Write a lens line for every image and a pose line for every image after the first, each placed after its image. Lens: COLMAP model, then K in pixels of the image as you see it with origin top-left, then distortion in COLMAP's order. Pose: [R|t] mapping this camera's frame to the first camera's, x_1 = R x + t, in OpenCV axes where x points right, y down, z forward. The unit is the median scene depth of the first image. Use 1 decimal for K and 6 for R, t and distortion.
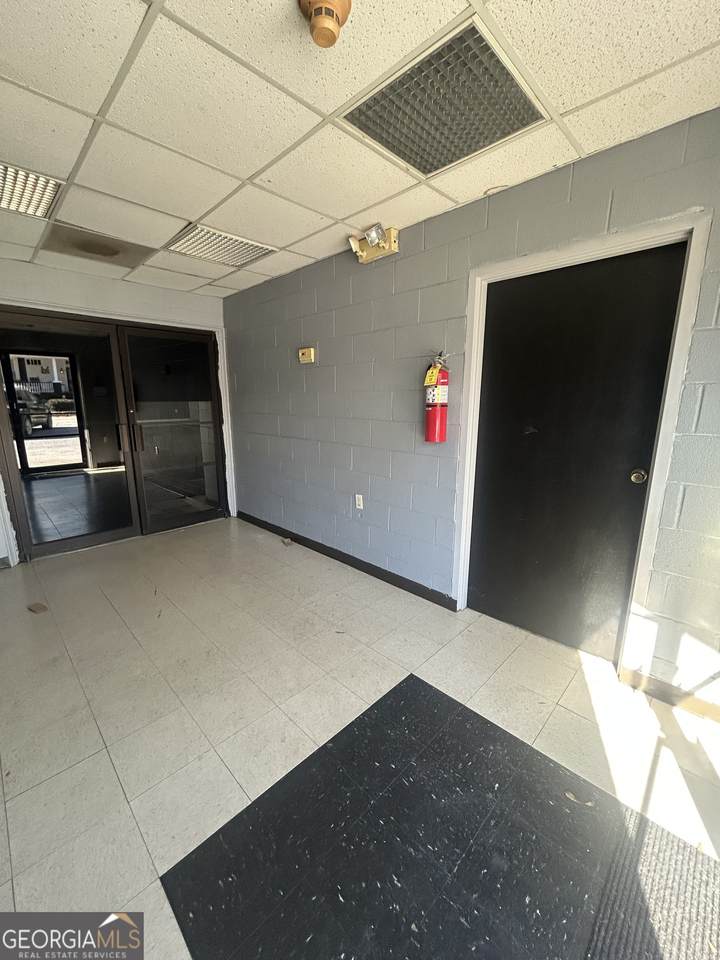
lens RADIAL K [[383.8, 0, 357.4], [0, 383.8, 481.1], [0, 0, 1]] dist [-0.000647, -0.000204]
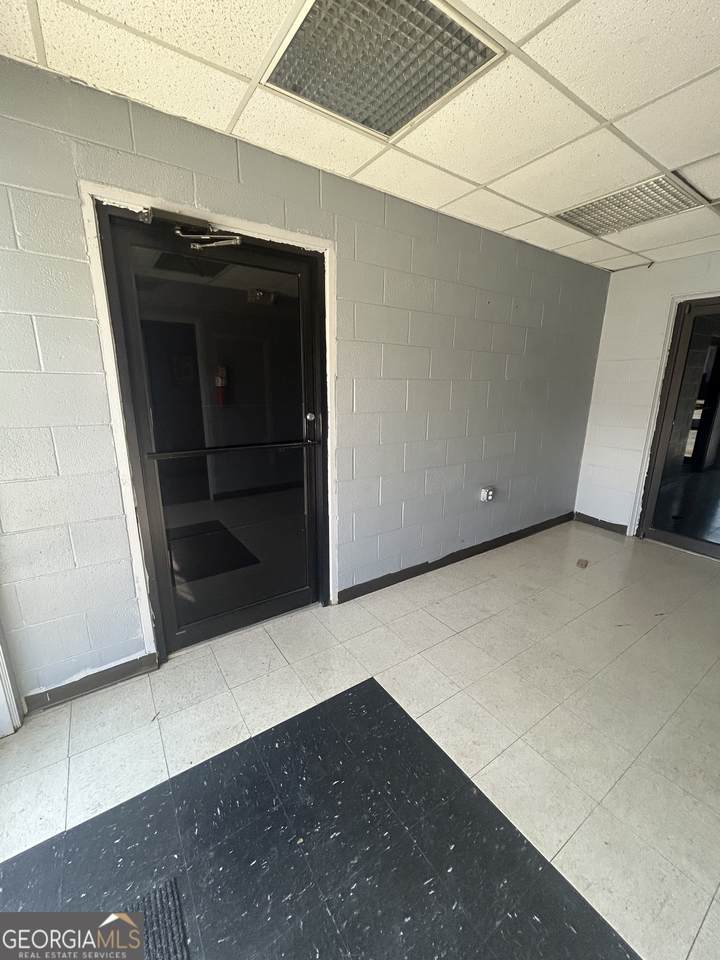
lens RADIAL K [[383.8, 0, 363.0], [0, 383.8, 480.5], [0, 0, 1]] dist [-0.000647, -0.000204]
pose [[-0.186586, 0.233638, -0.954253, 0.371384], [-0.218441, 0.937131, 0.272158, -0.087492], [0.957846, 0.259229, -0.123819, 0.398589]]
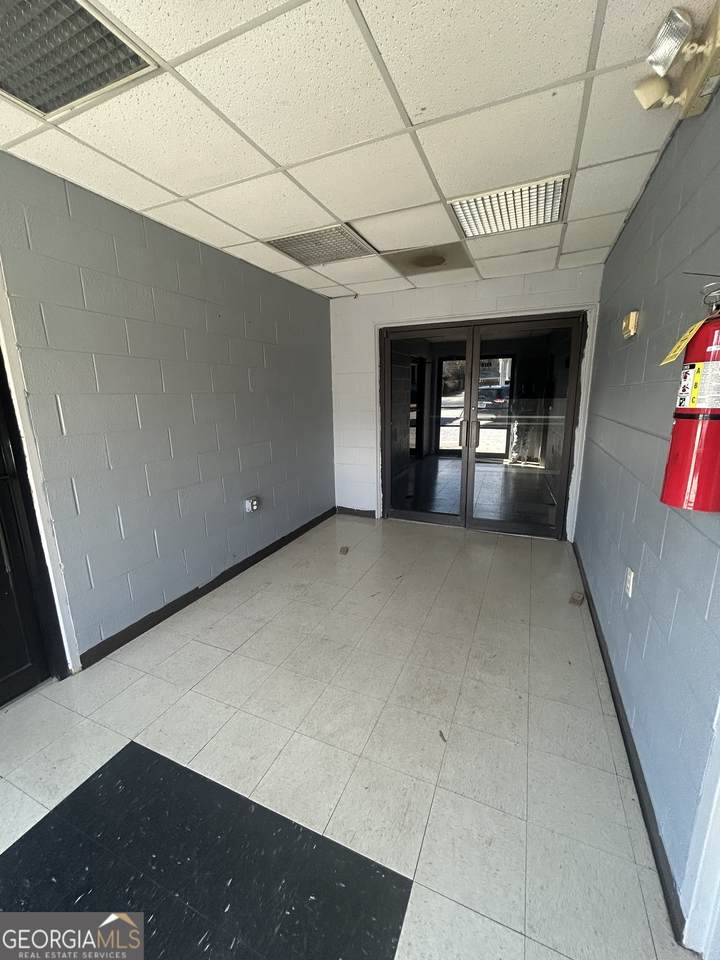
lens RADIAL K [[383.8, 0, 362.6], [0, 383.8, 479.8], [0, 0, 1]] dist [-0.000647, -0.000204]
pose [[0.364240, 0.190322, -0.911651, 0.380543], [-0.180129, 0.974808, 0.131538, -0.103603], [0.913719, 0.116303, 0.389347, 0.469878]]
